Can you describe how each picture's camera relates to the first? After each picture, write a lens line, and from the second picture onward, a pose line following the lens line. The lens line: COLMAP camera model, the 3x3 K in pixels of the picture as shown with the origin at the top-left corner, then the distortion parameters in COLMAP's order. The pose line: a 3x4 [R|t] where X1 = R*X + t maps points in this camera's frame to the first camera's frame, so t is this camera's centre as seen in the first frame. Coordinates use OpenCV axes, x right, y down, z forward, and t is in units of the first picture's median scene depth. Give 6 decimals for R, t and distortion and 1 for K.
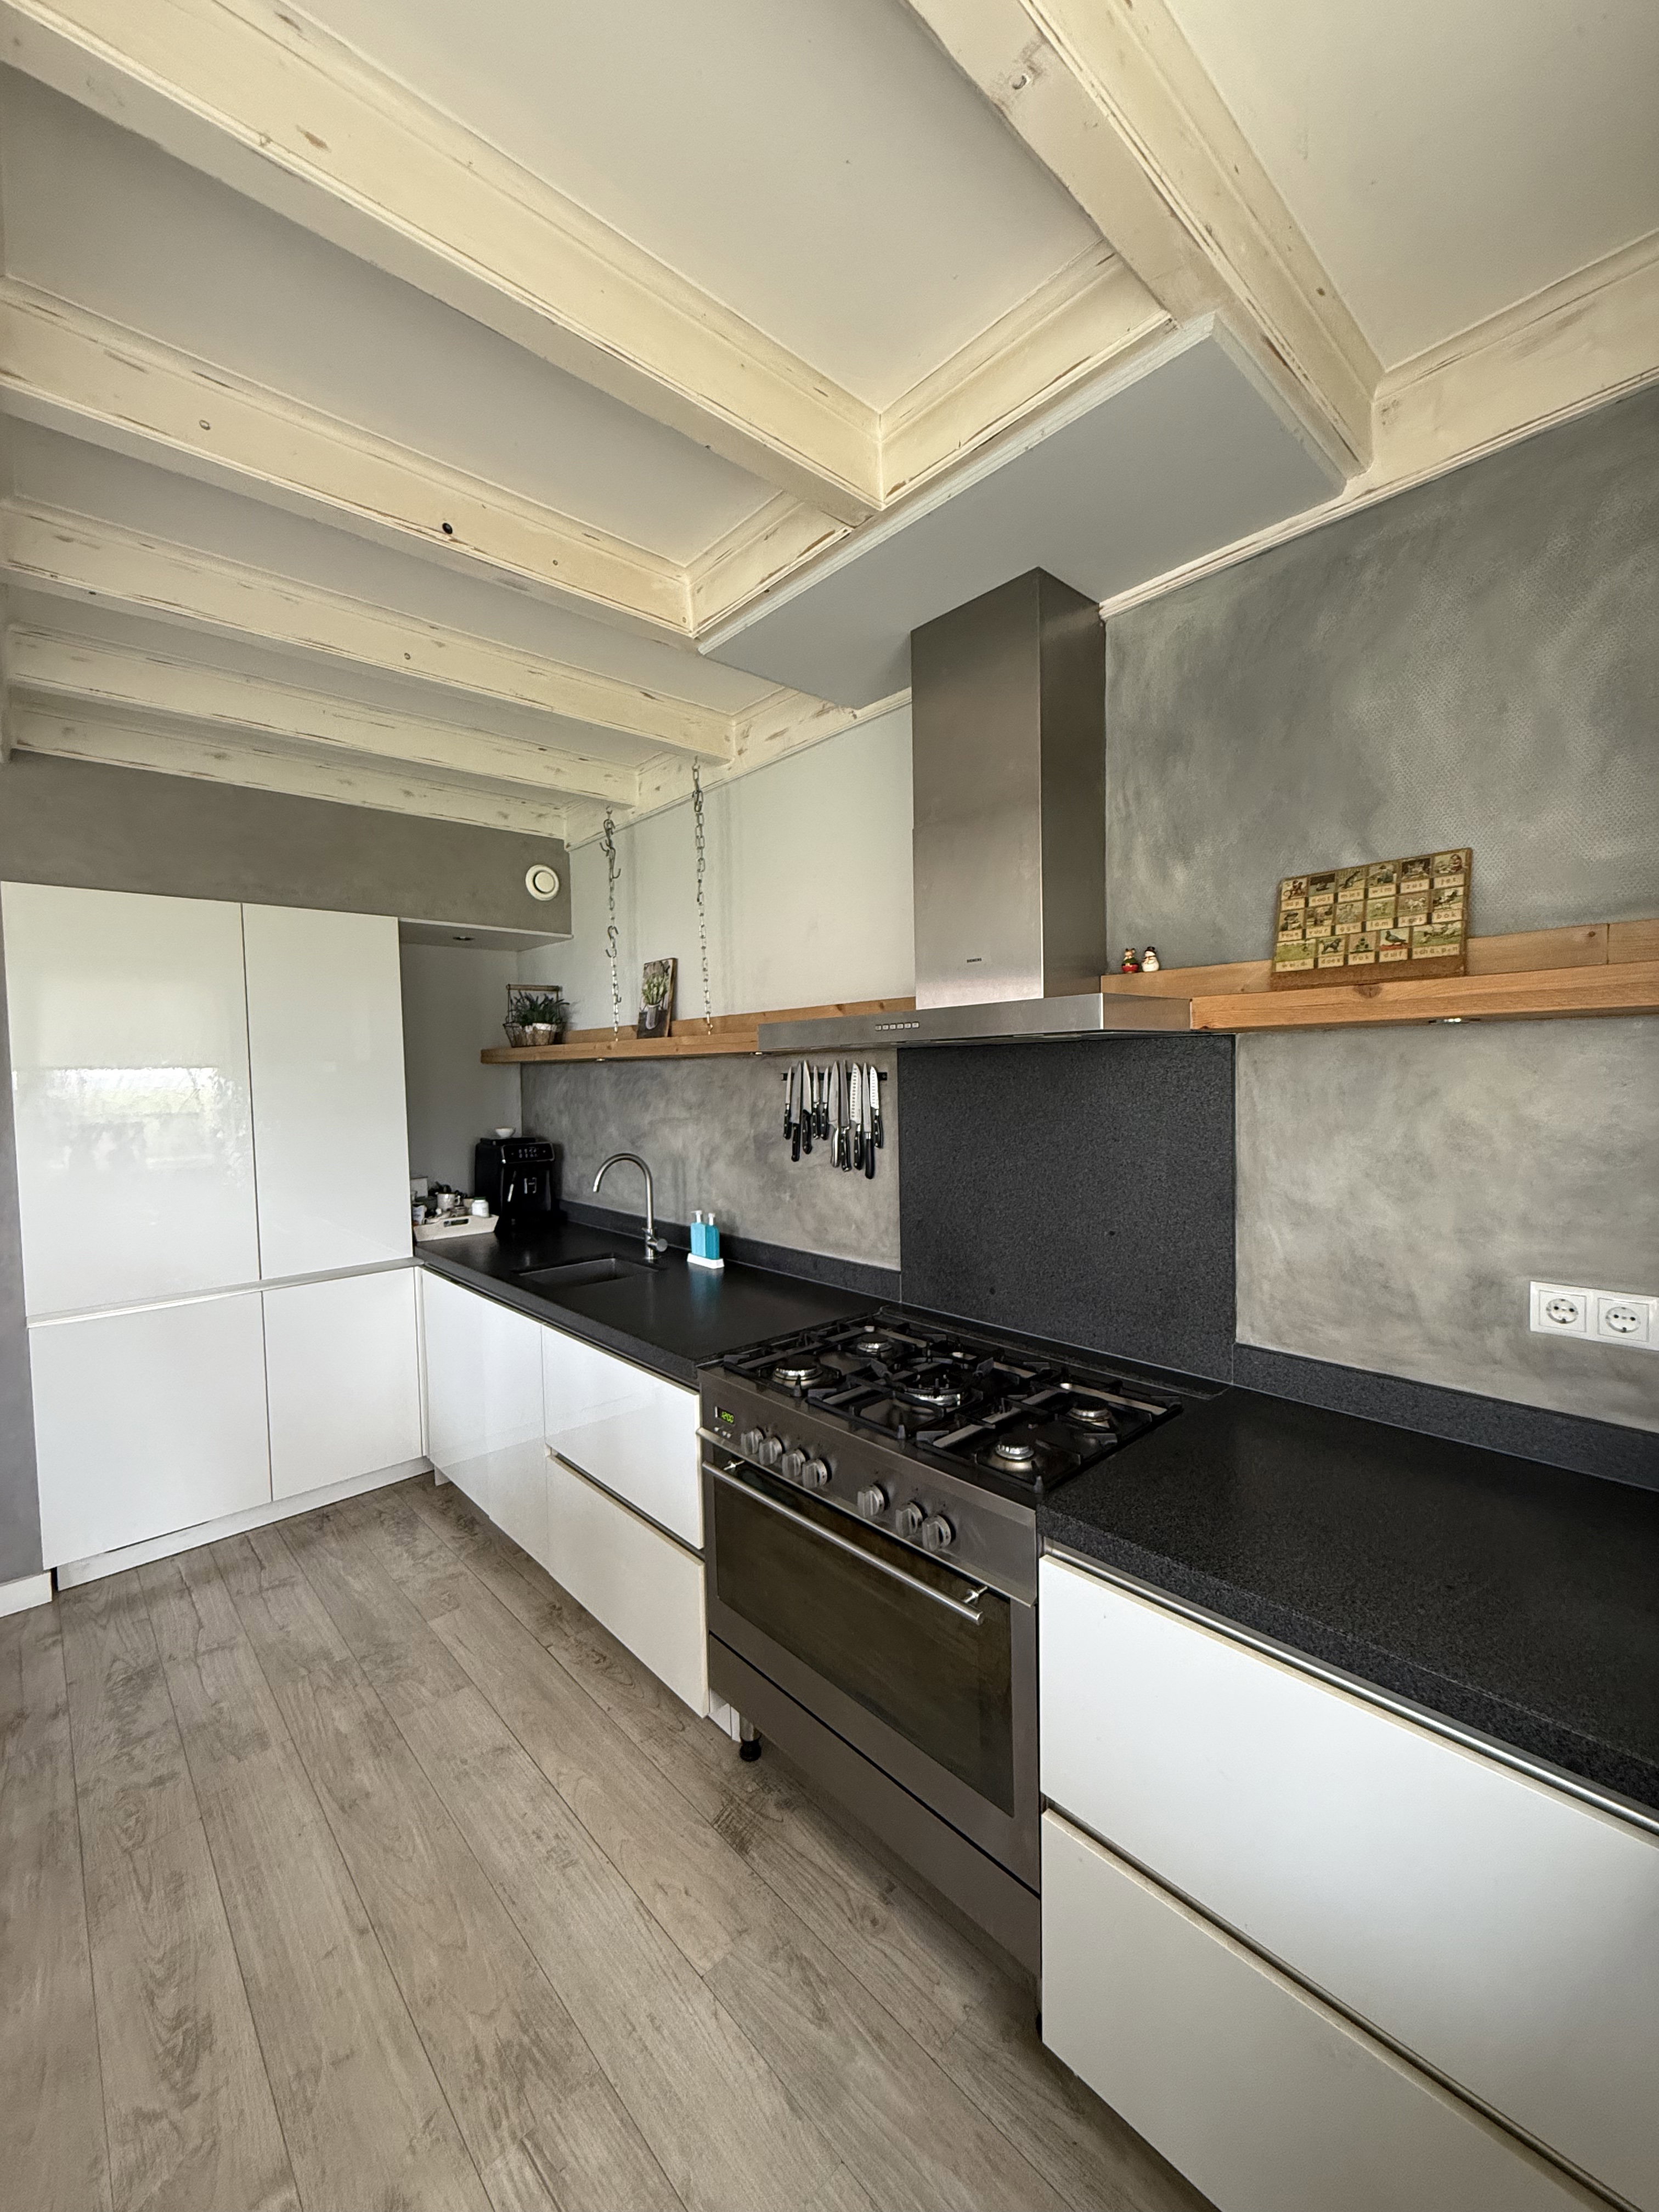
lens RADIAL K [[881.4, 0, 824.9], [0, 881.4, 1101.4], [0, 0, 1]] dist [-0.001590, -0.000189]
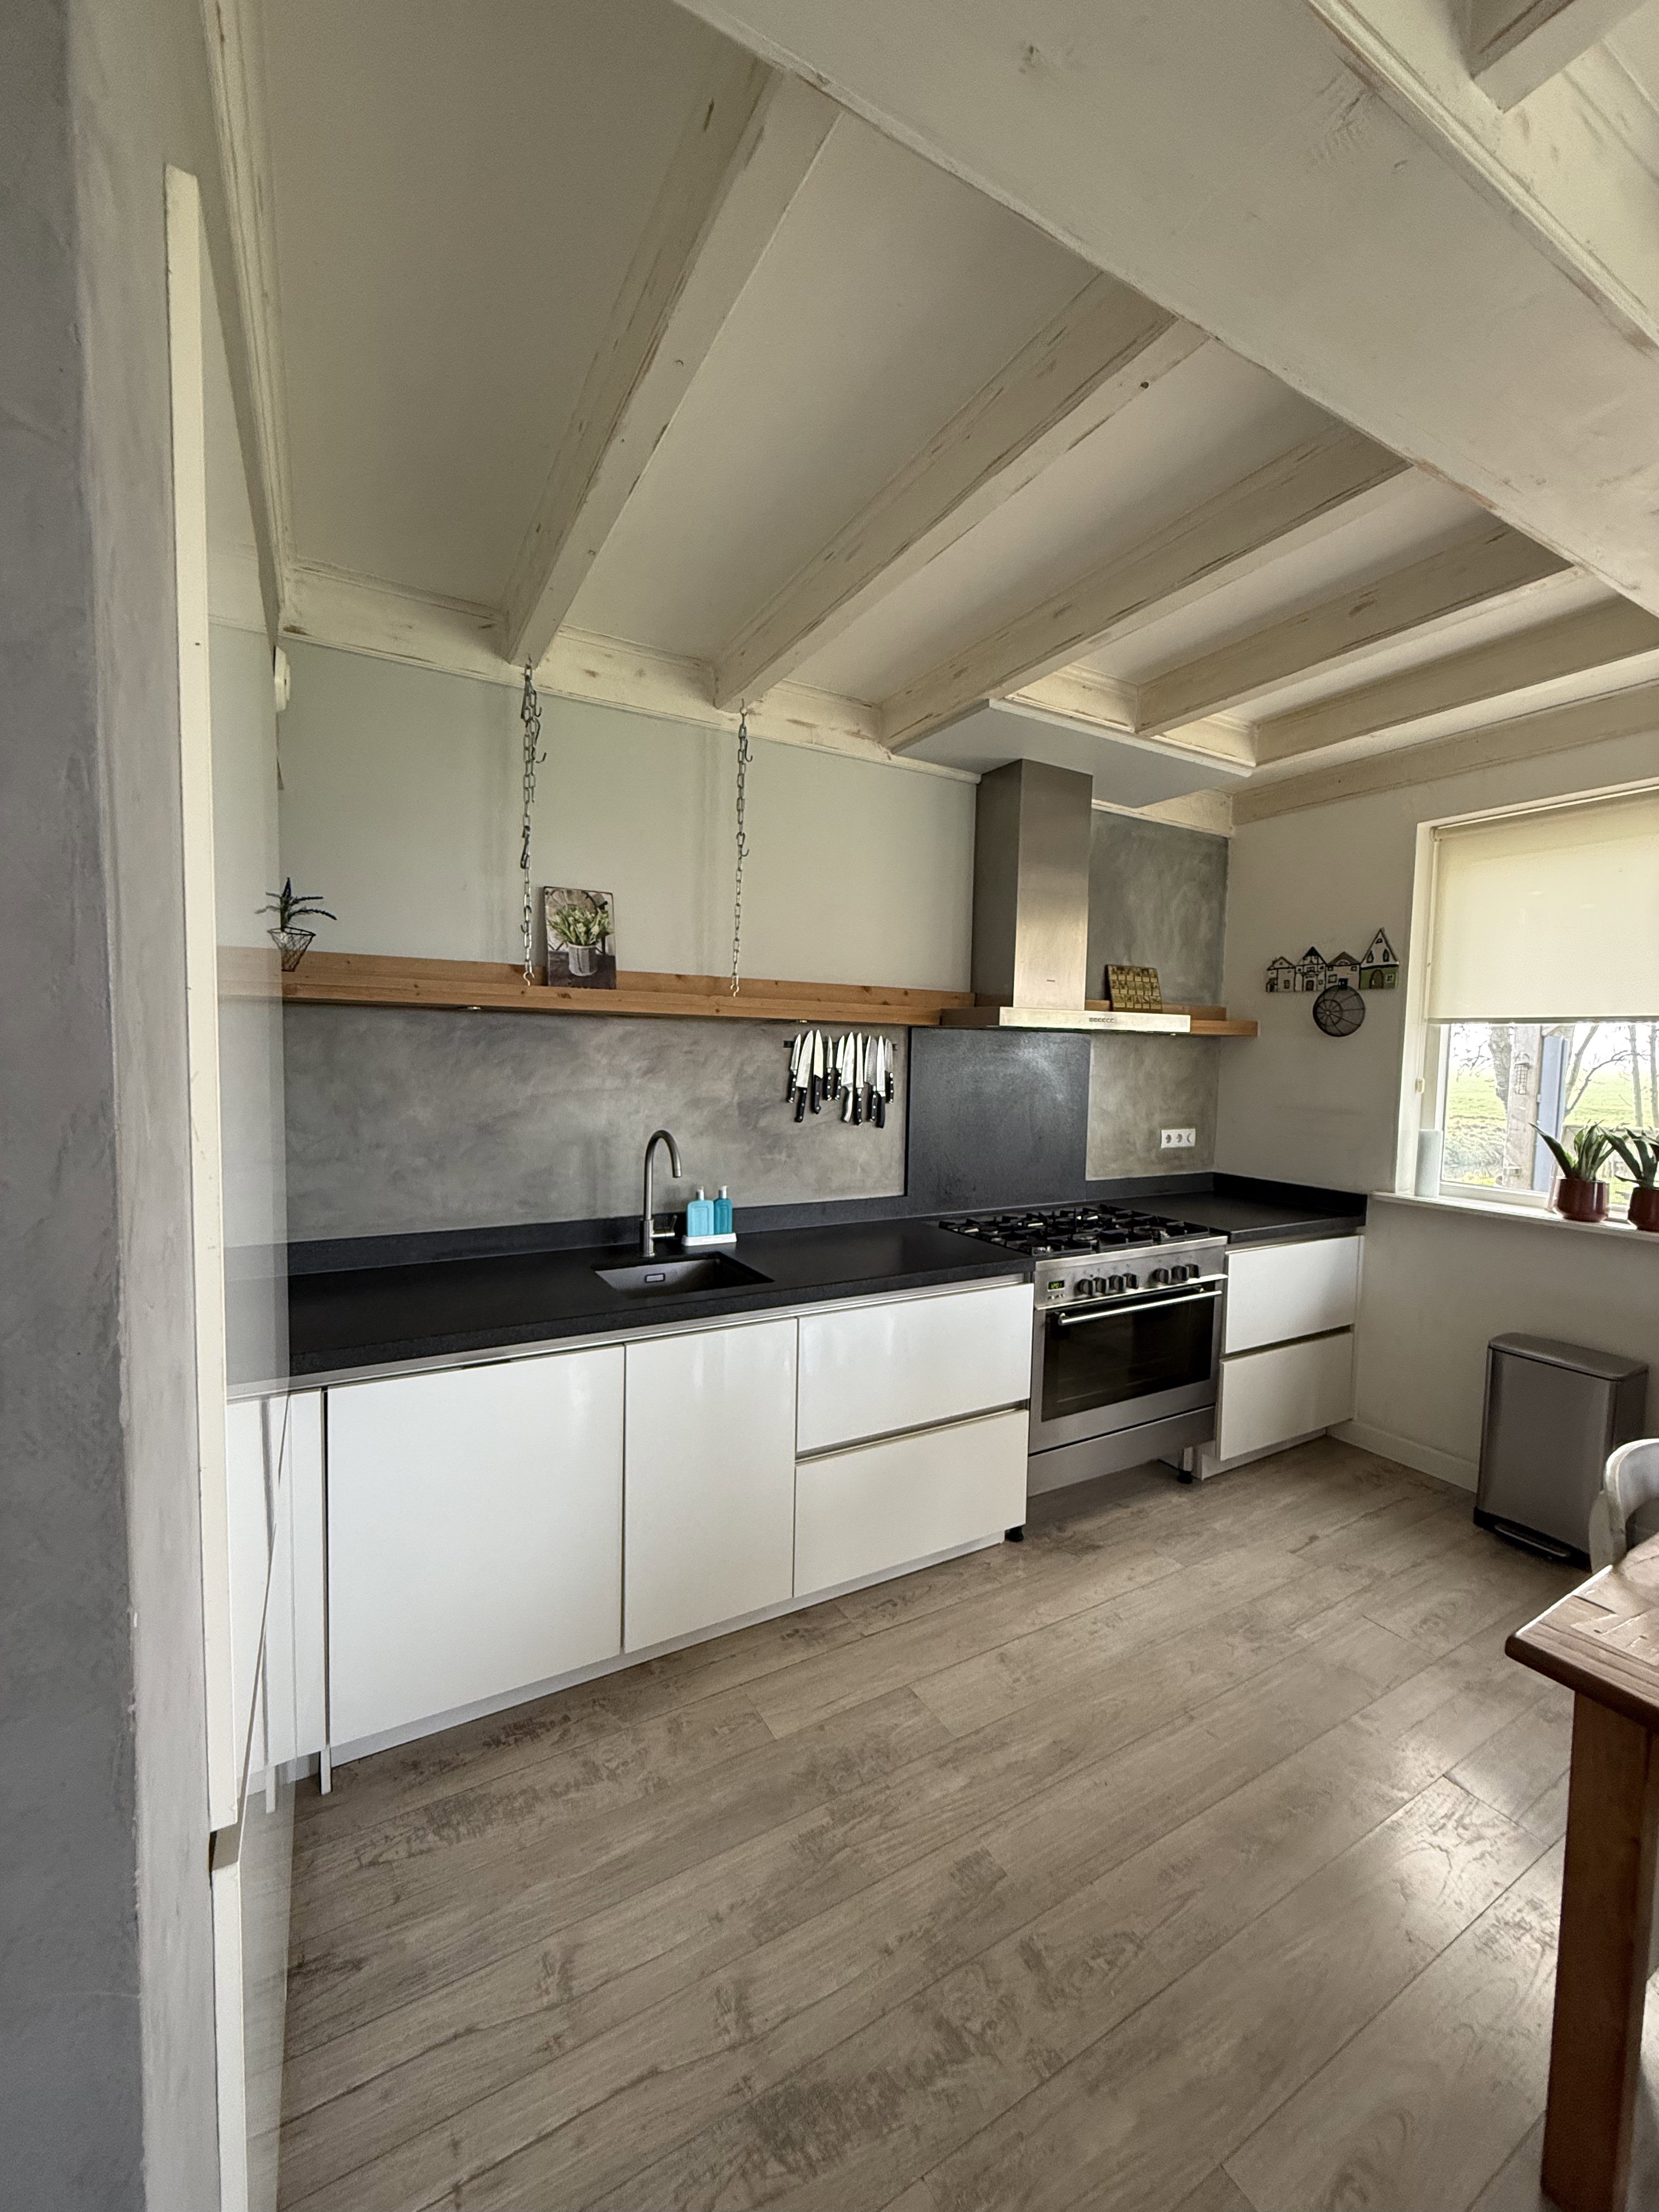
lens RADIAL K [[877.1, 0, 834.8], [0, 877.1, 1101.4], [0, 0, 1]] dist [-0.000004, 0.000206]
pose [[0.217114, -0.035077, 0.975516, -1.227305], [0.009731, 0.999382, 0.033770, 0.006503], [-0.976098, 0.002161, 0.217321, 0.817585]]
